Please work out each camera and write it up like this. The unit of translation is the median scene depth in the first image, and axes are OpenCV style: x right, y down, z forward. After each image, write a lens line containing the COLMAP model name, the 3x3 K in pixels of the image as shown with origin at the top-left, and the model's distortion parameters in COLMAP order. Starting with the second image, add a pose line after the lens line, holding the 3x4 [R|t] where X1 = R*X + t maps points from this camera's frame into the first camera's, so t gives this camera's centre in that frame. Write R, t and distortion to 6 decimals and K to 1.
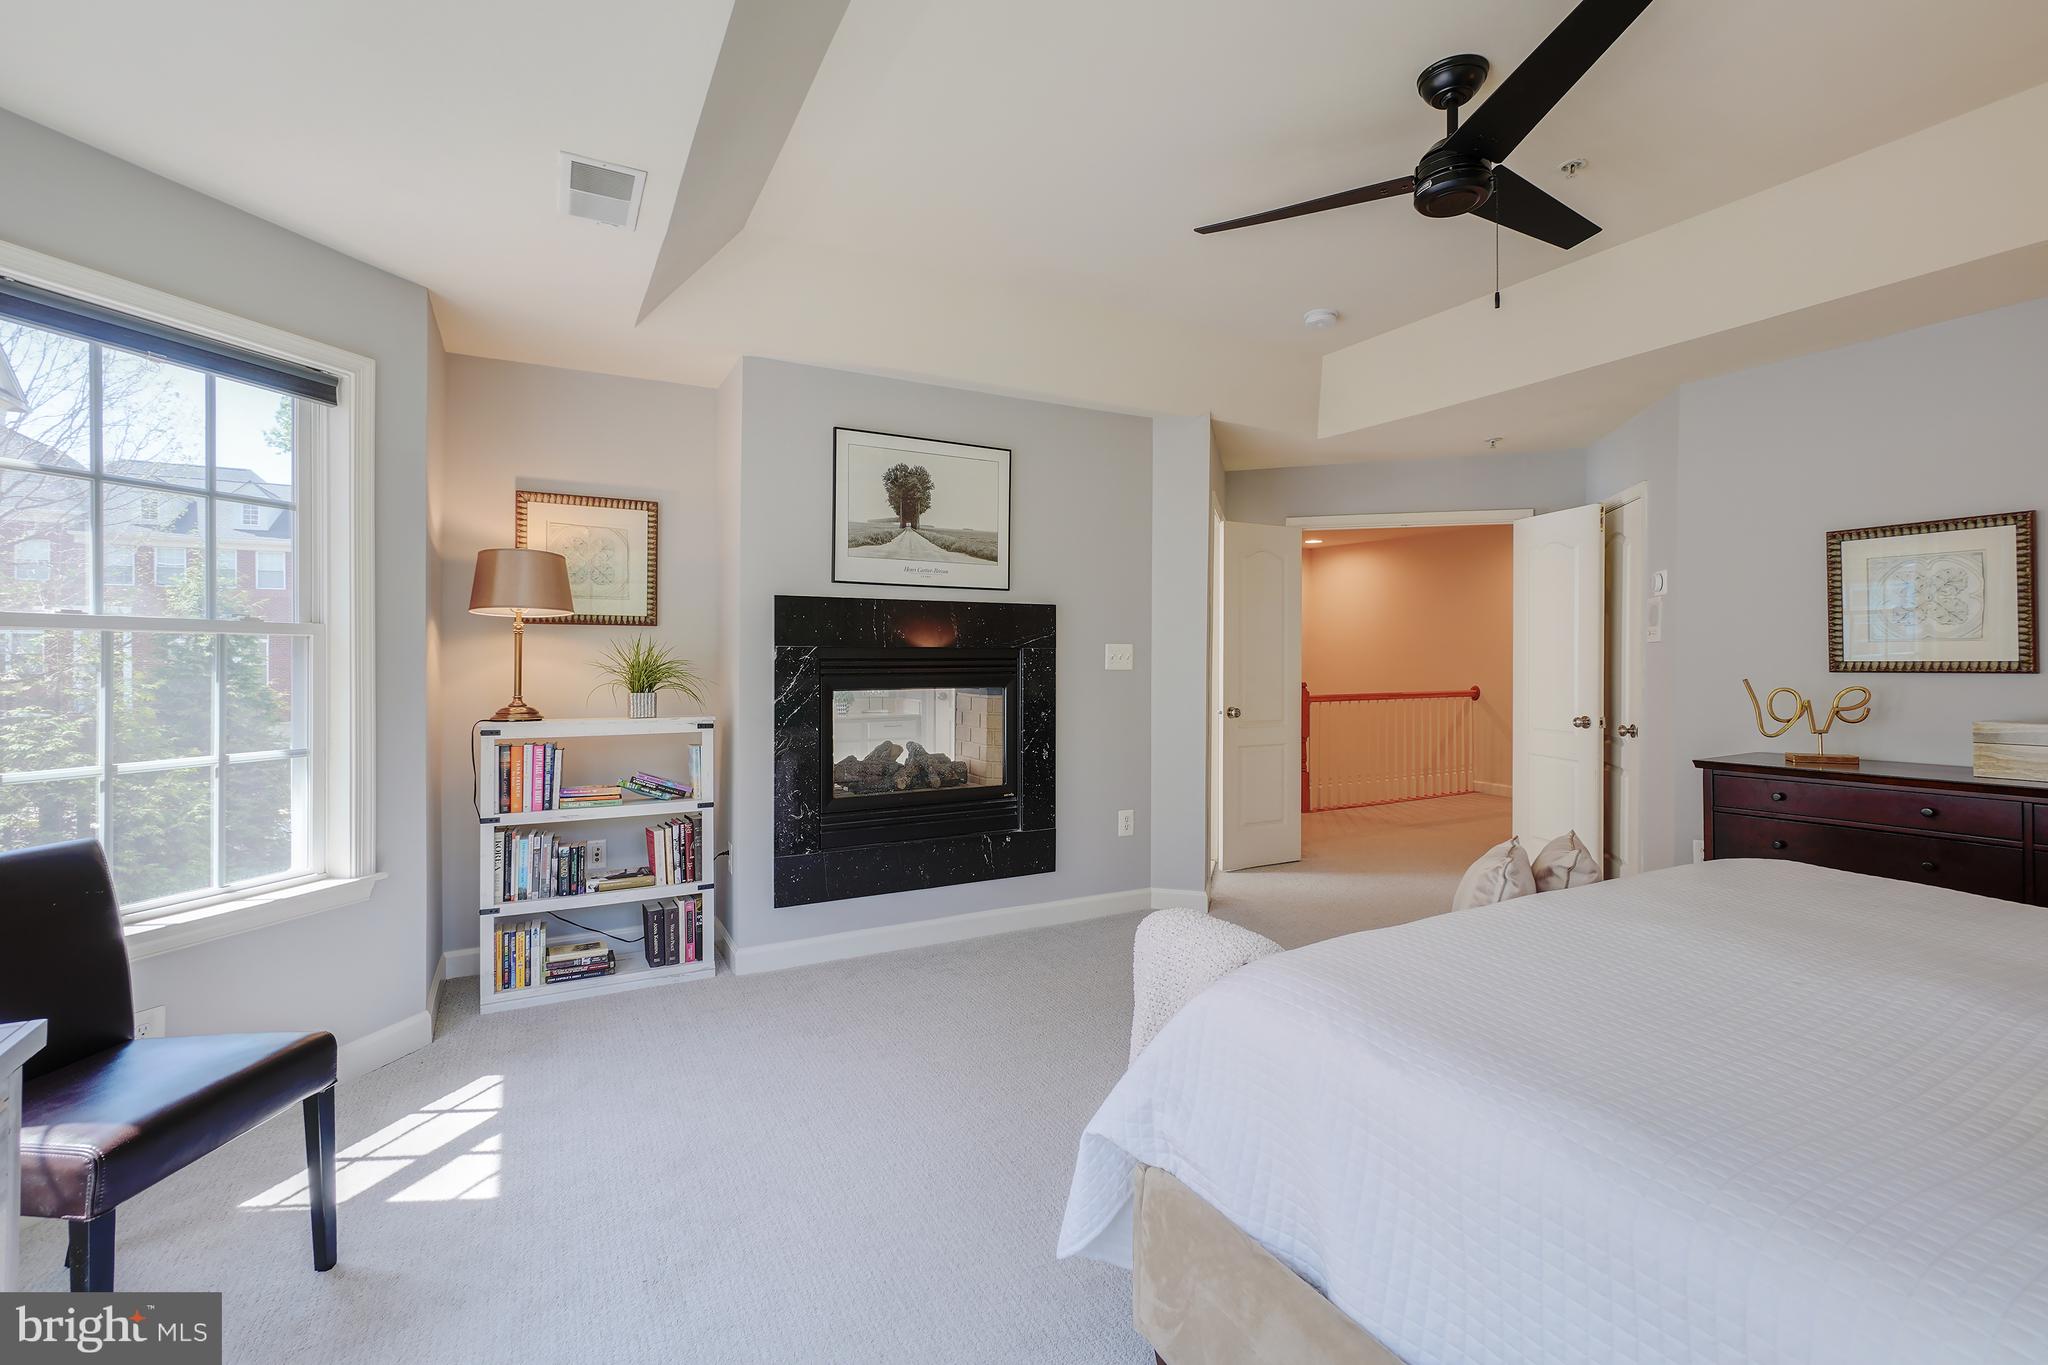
lens RADIAL K [[900.6, 0, 1024.3], [0, 900.6, 665.3], [0, 0, 1]] dist [-0.002641, 0.001812]
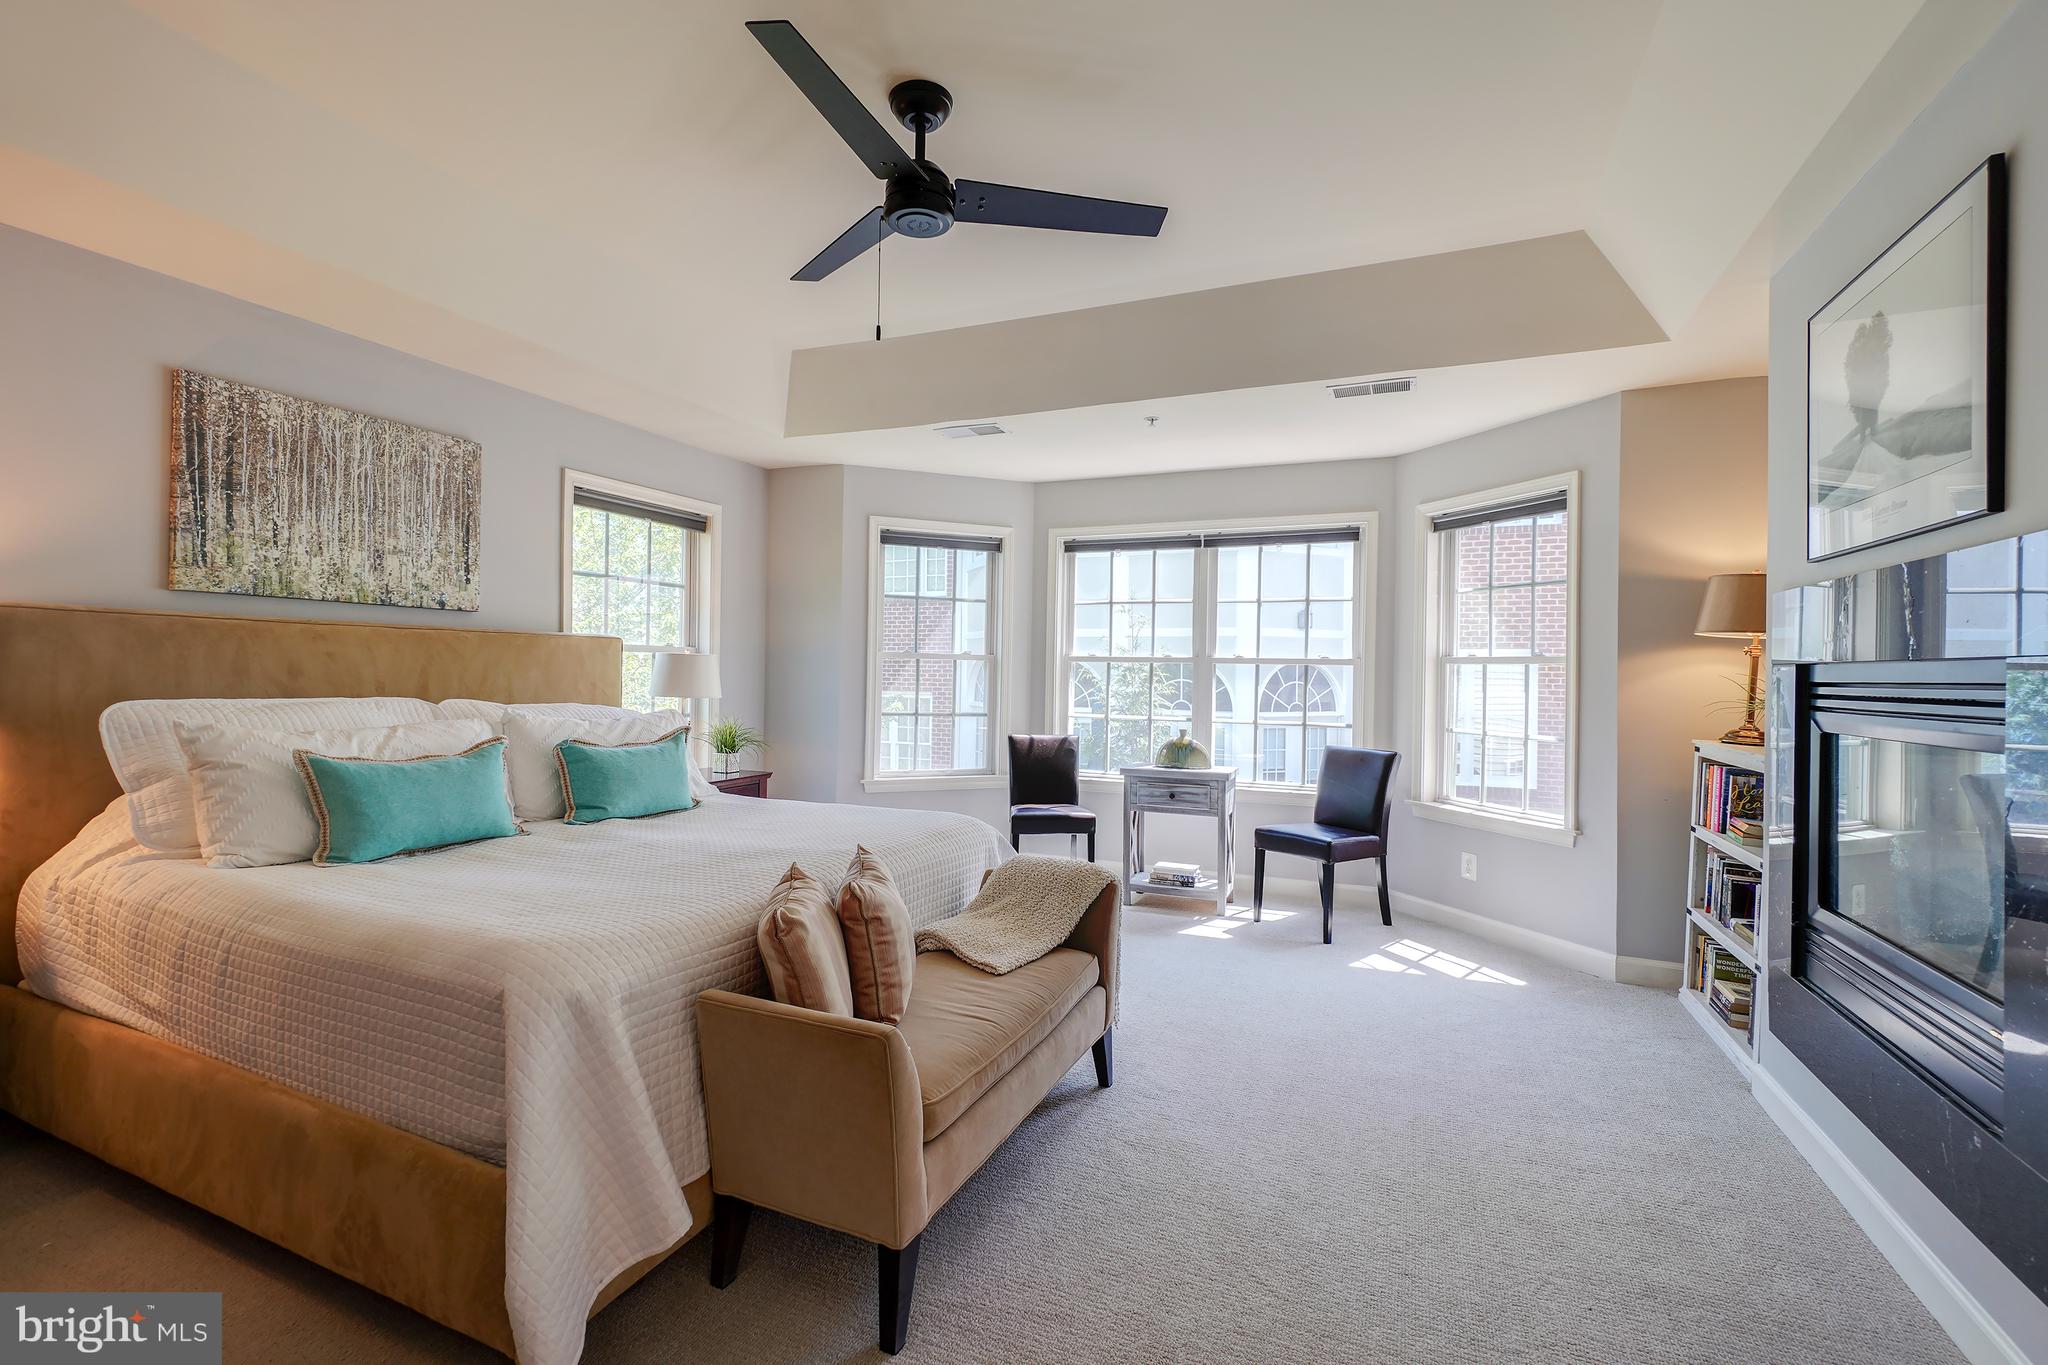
lens RADIAL K [[900.6, 0, 1023.7], [0, 900.6, 674.5], [0, 0, 1]] dist [-0.002641, 0.001812]
pose [[-0.800892, -0.004889, -0.598789, 0.934878], [-0.014654, 0.999827, 0.011437, -0.021391], [0.598630, 0.017935, -0.800825, 1.812140]]
